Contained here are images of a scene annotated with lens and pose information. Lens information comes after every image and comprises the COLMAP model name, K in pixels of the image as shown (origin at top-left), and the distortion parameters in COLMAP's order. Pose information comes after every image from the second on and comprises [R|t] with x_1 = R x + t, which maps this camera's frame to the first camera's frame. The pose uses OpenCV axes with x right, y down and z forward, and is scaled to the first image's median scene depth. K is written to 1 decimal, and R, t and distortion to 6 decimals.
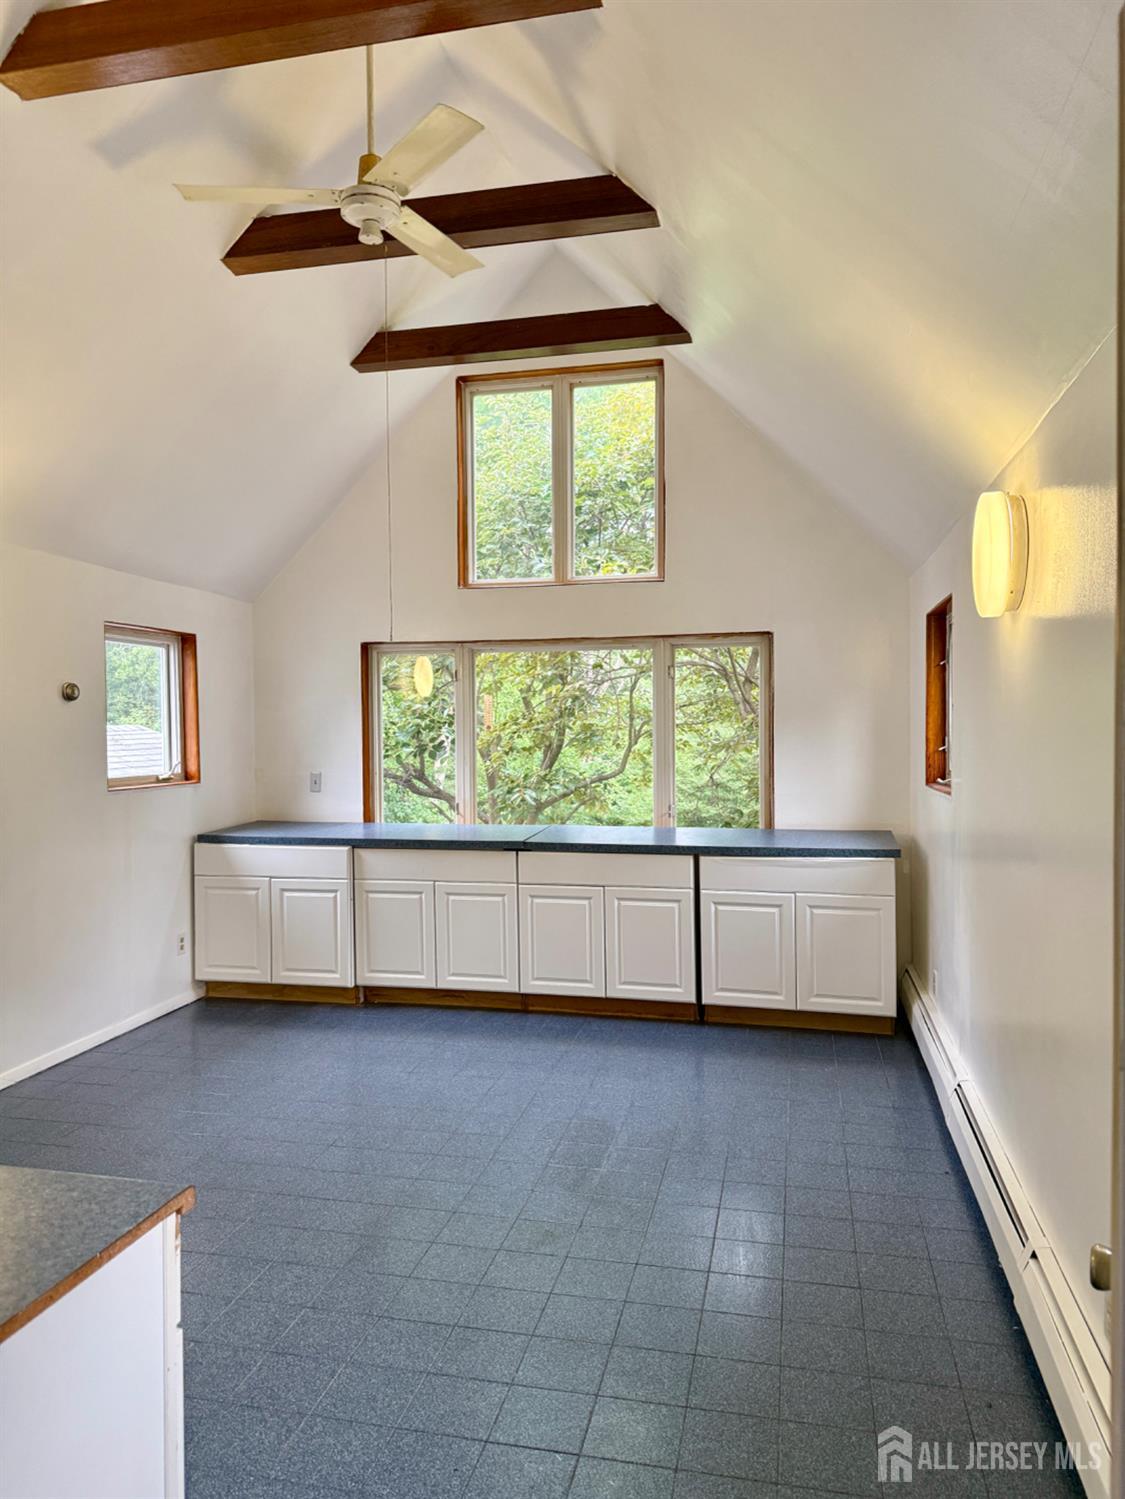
lens RADIAL K [[1051.7, 0, 562.5], [0, 1051.7, 749.5], [0, 0, 1]] dist [0.158846, -0.261996]
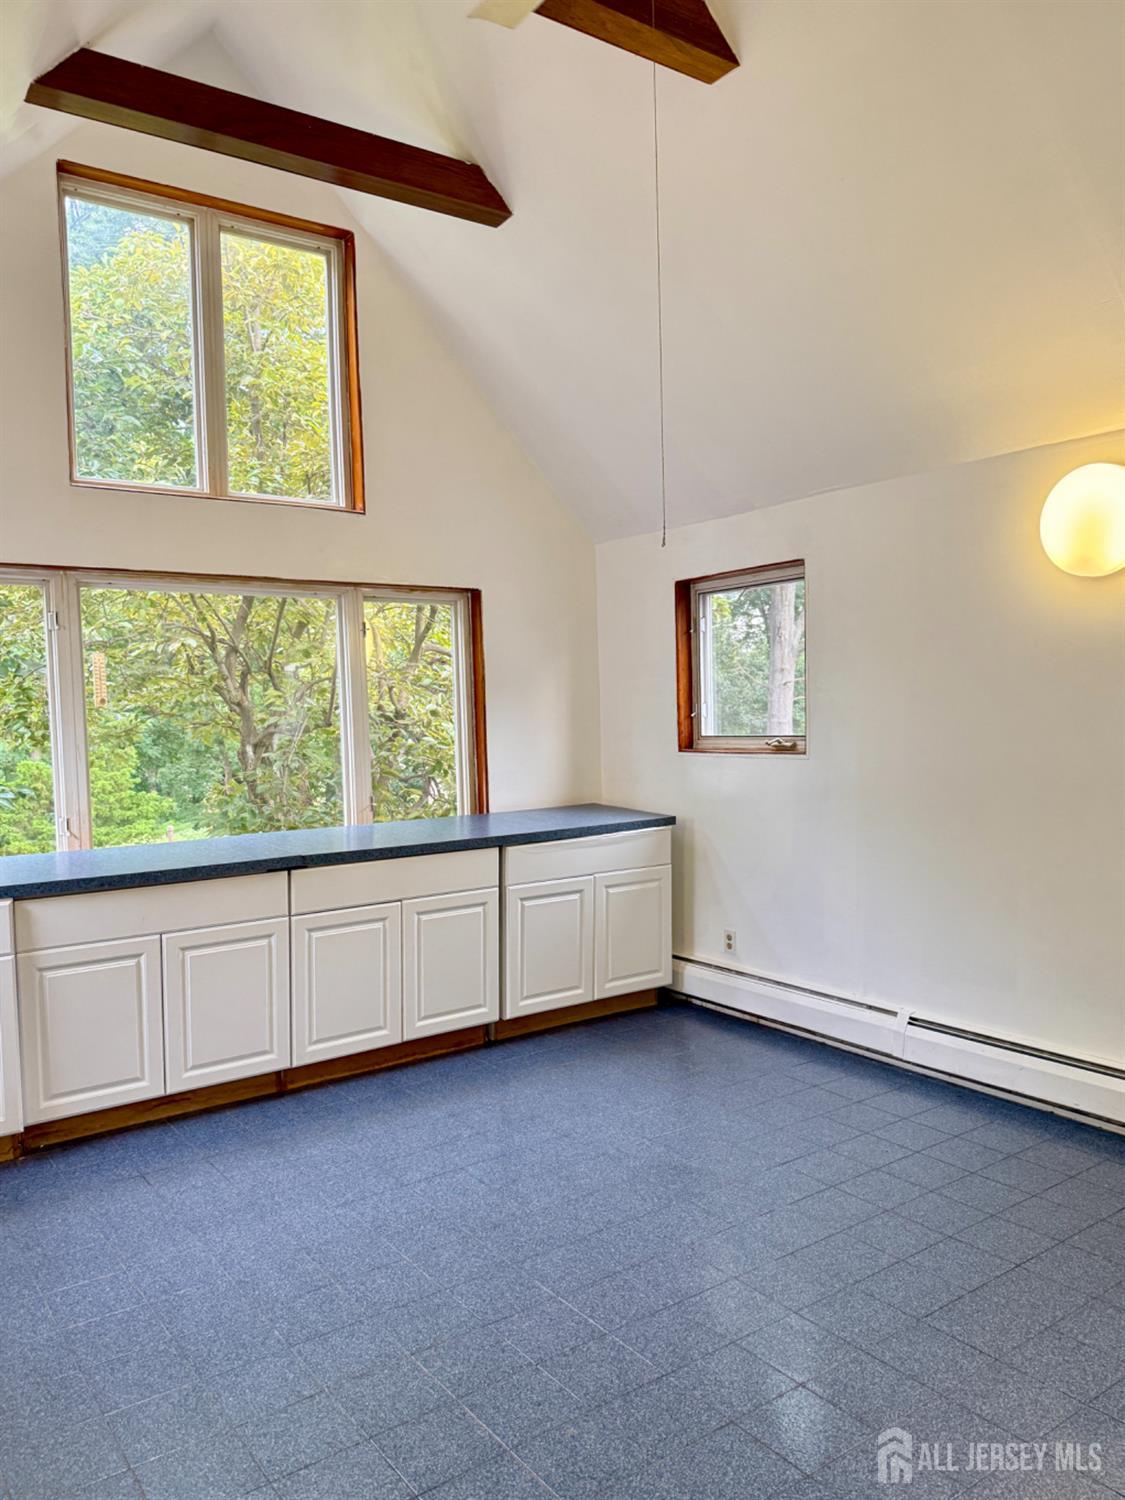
lens RADIAL K [[1089.0, 0, 562.5], [0, 1089.0, 750.0], [0, 0, 1]] dist [0.042347, -0.003233]
pose [[0.650927, -0.037488, 0.758214, -0.479248], [0.035321, 0.999194, 0.019080, 0.008075], [-0.758318, 0.014361, 0.651727, 0.380893]]
